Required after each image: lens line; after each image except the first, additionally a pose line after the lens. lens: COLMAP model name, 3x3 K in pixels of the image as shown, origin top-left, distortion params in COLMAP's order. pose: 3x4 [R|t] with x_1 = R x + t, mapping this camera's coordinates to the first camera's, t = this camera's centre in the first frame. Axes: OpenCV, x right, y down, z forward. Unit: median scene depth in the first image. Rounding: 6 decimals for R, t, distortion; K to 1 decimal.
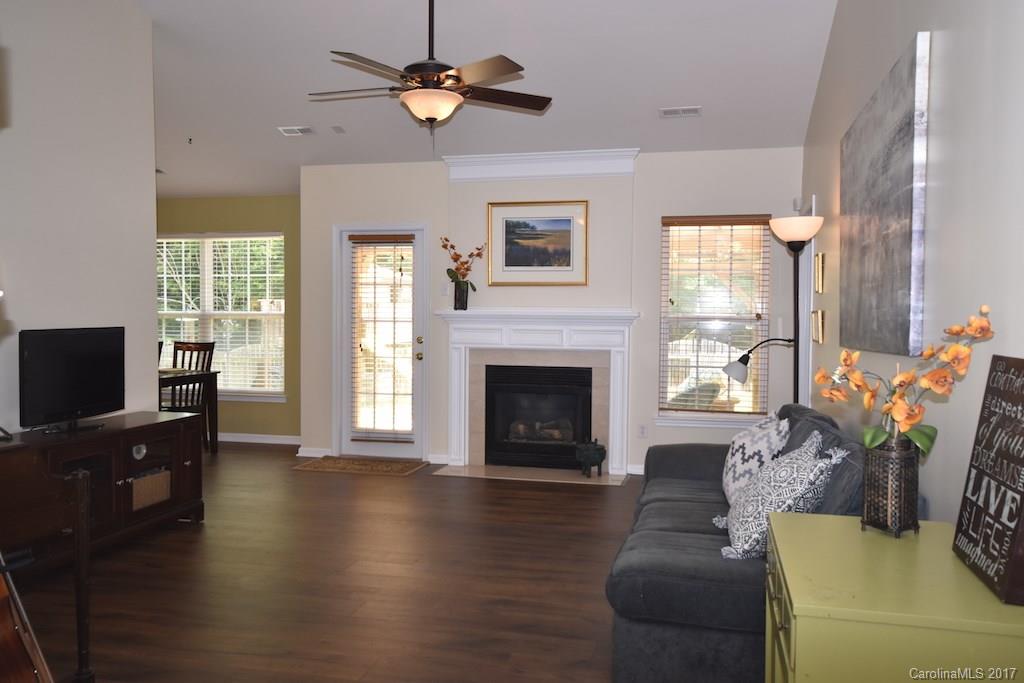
lens RADIAL K [[880.2, 0, 512.0], [0, 880.2, 341.5], [0, 0, 1]] dist [-0.010833, -0.004557]
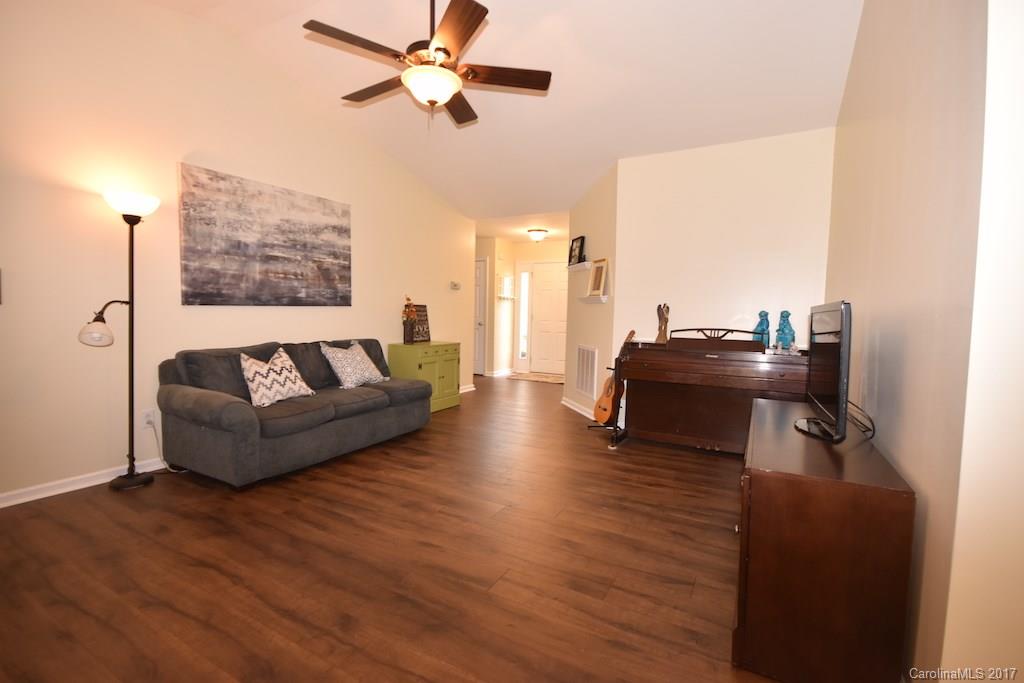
lens RADIAL K [[445.3, 0, 517.8], [0, 445.3, 340.7], [0, 0, 1]] dist [0.010686, -0.011150]
pose [[-0.970204, -0.043898, 0.238278, -0.301271], [-0.023308, 0.995799, 0.088551, -0.013123], [-0.241164, 0.080359, -0.967152, 1.376486]]
